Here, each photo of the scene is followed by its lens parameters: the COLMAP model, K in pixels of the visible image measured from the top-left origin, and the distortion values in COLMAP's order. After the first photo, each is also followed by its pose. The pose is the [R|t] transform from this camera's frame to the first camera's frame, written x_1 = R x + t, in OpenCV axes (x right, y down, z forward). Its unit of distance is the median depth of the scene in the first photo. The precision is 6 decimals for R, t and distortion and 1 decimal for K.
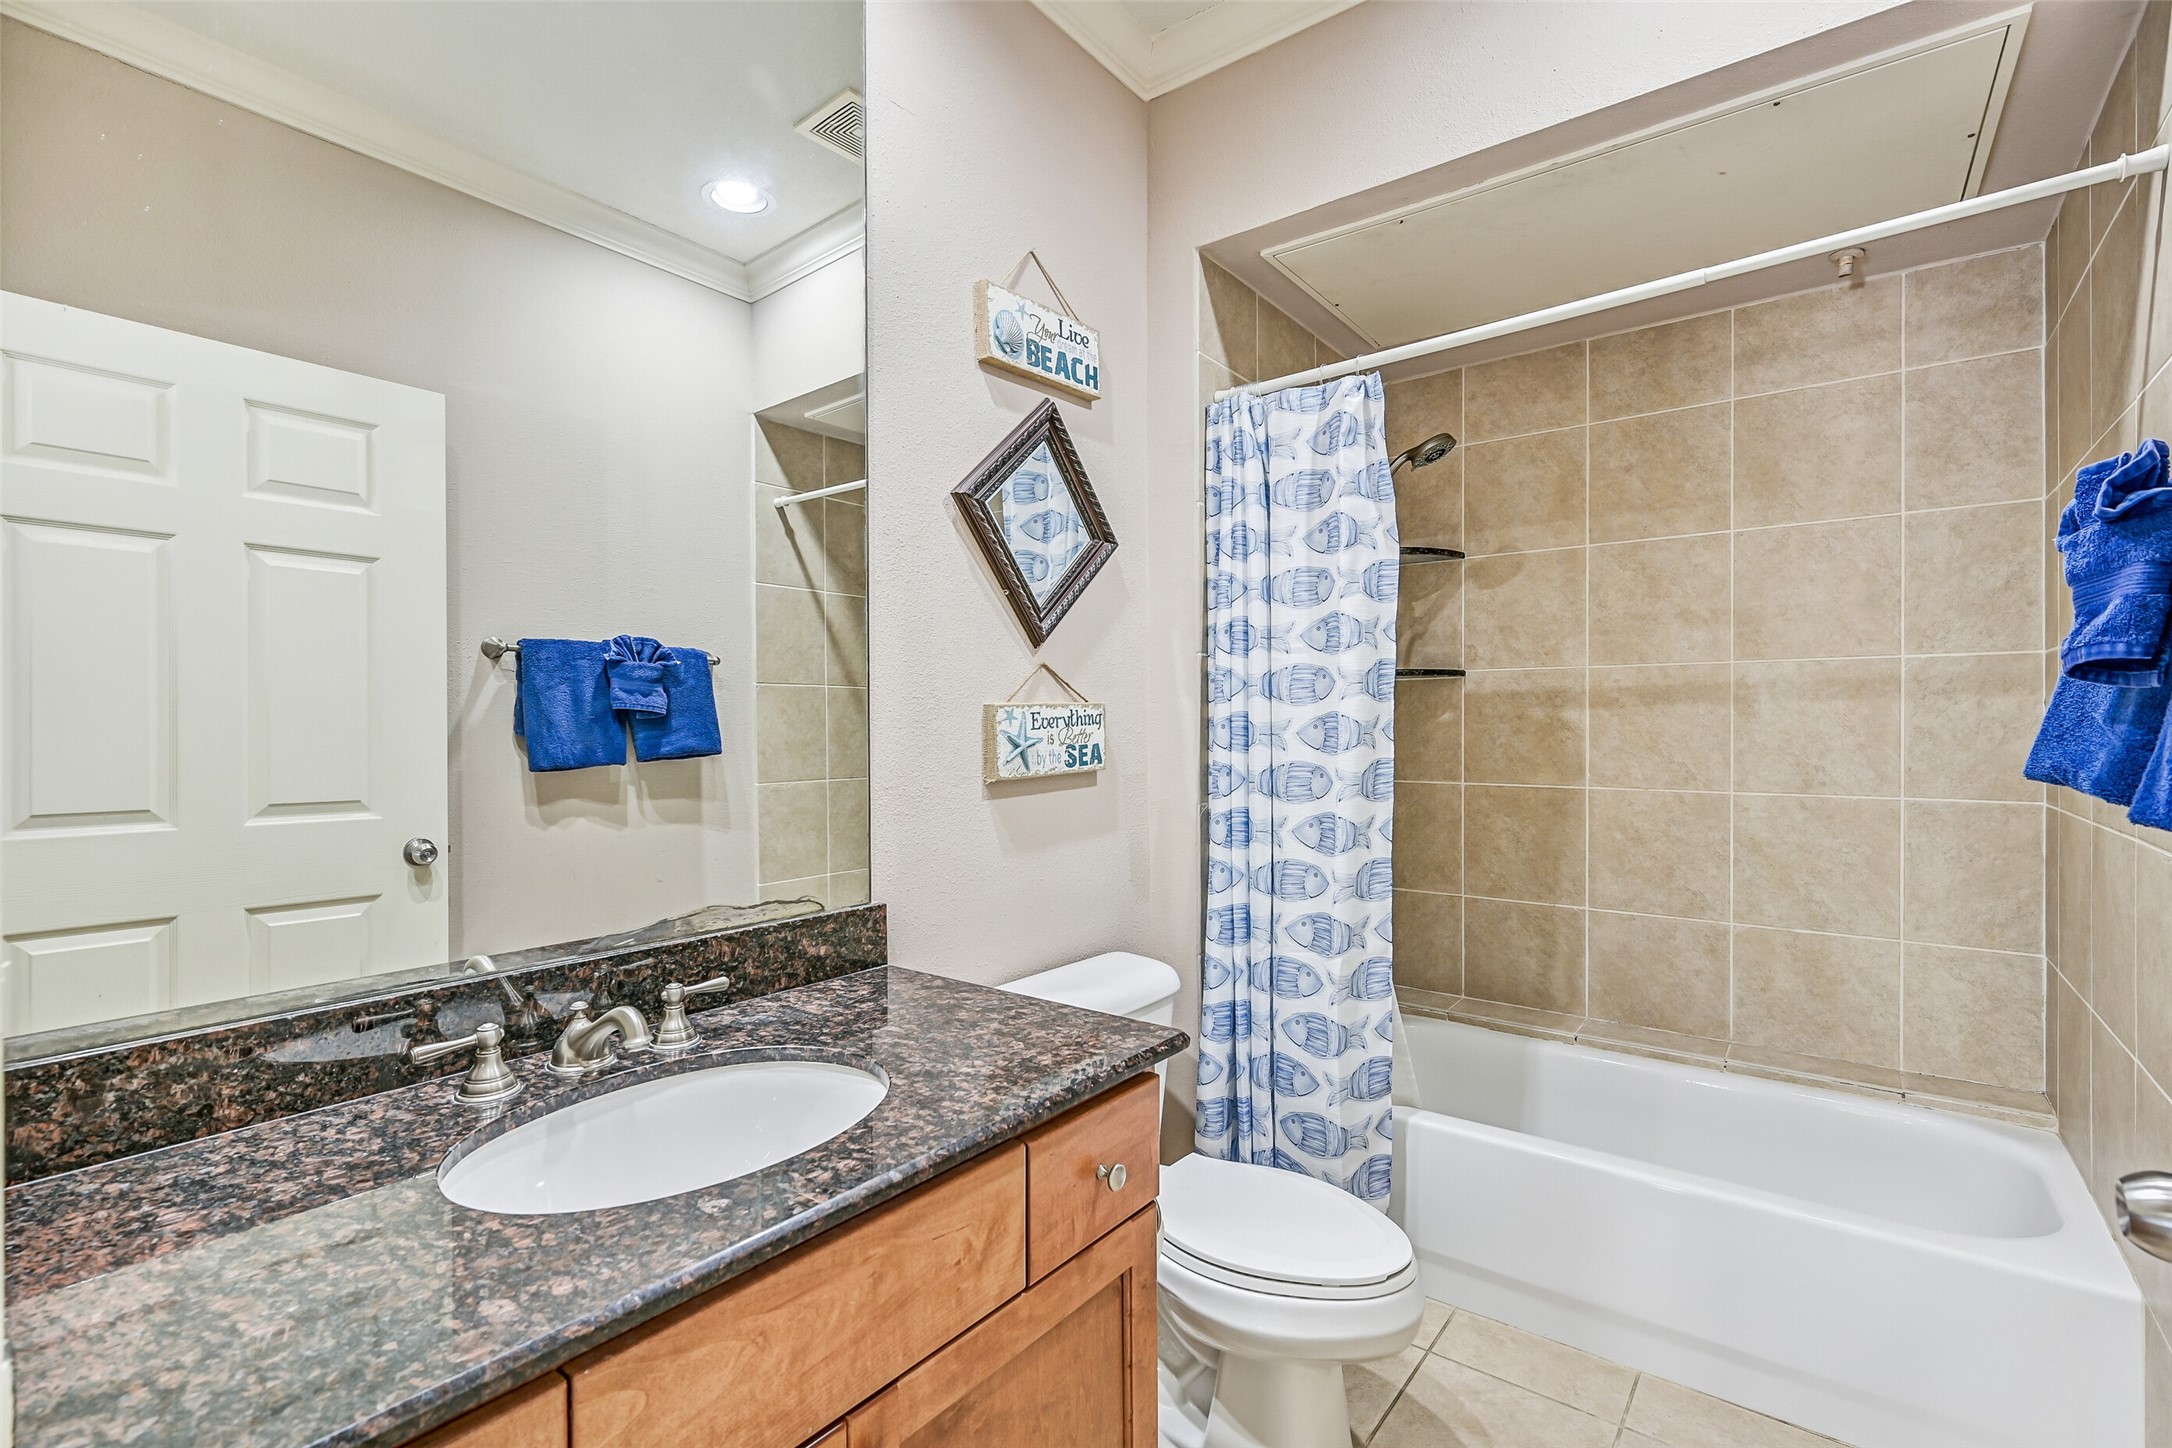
lens RADIAL K [[970.2, 0, 1086.0], [0, 970.2, 726.5], [0, 0, 1]] dist [-0.001138, 0.000878]
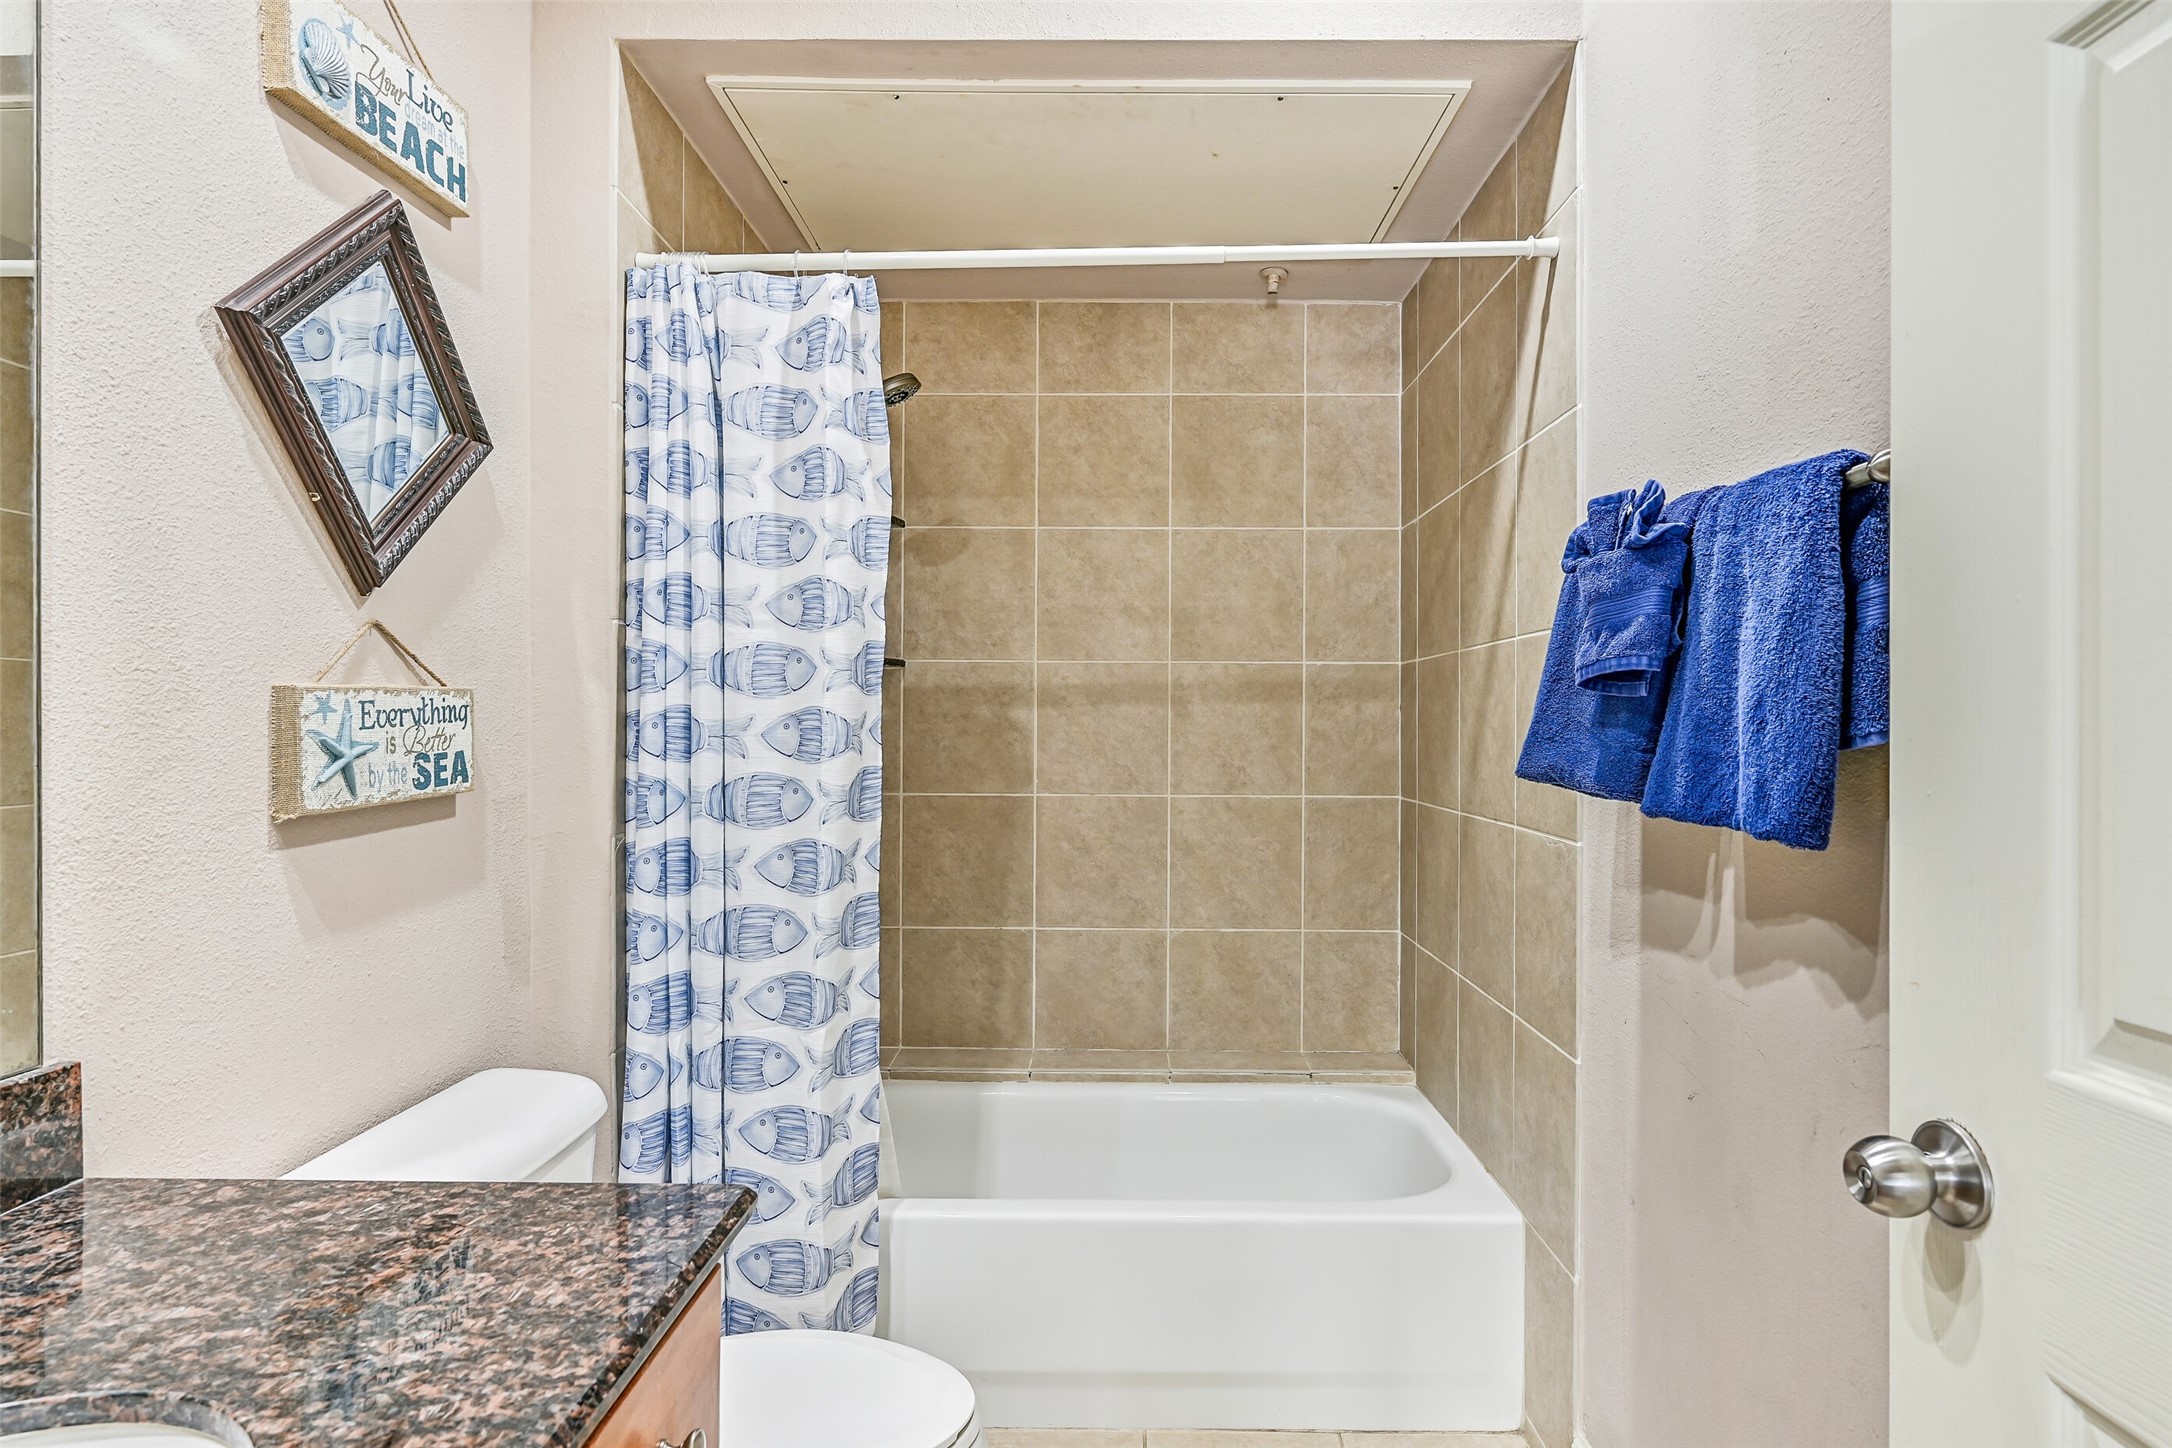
lens RADIAL K [[1150.2, 0, 1086.4], [0, 1150.2, 723.7], [0, 0, 1]] dist [-0.001828, 0.000322]
pose [[0.800271, 0.005824, 0.599610, -0.112280], [-0.004951, 0.999983, -0.003106, -0.000175], [-0.599618, -0.000483, 0.800286, 0.139931]]
